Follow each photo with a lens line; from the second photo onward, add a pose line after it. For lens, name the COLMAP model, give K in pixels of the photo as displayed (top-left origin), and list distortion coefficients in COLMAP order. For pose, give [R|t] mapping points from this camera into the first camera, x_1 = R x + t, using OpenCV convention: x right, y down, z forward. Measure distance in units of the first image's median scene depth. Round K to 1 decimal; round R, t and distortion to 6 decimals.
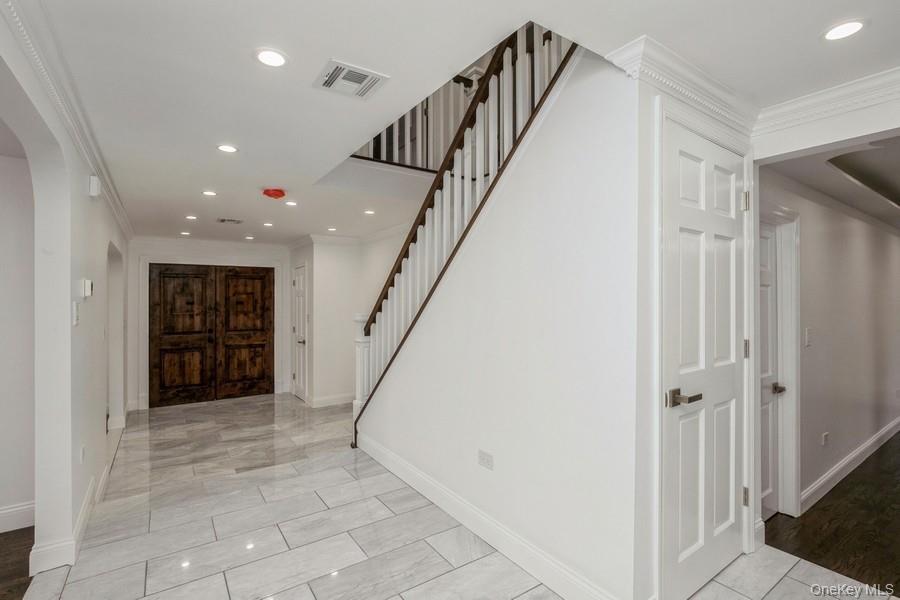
lens RADIAL K [[410.9, 0, 447.7], [0, 410.9, 301.3], [0, 0, 1]] dist [-0.003323, 0.000490]
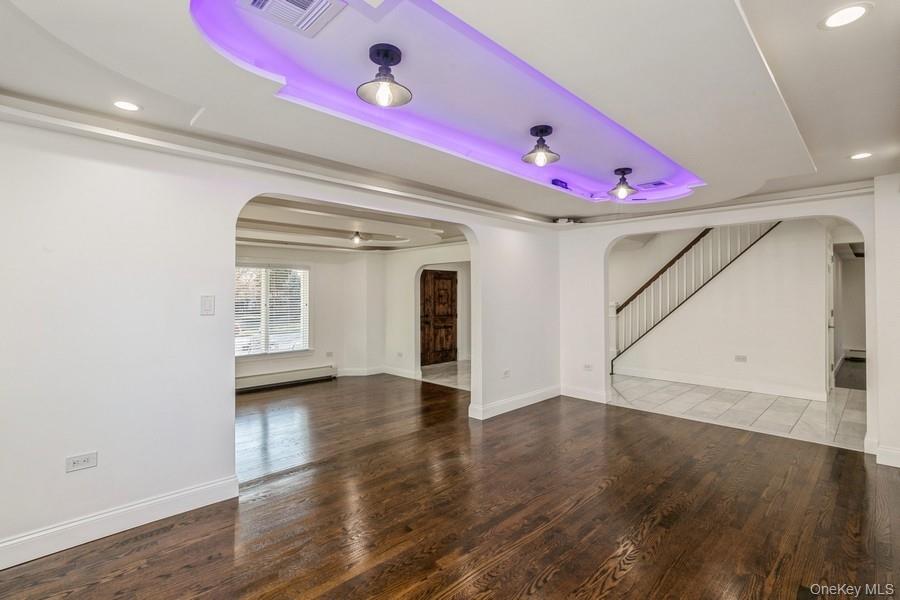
lens RADIAL K [[410.9, 0, 447.2], [0, 410.9, 296.2], [0, 0, 1]] dist [-0.003323, 0.000490]
pose [[0.983409, 0.000901, 0.181397, -0.735942], [-0.000652, 0.999999, -0.001428, 0.005681], [-0.181398, 0.001286, 0.983409, -0.387392]]
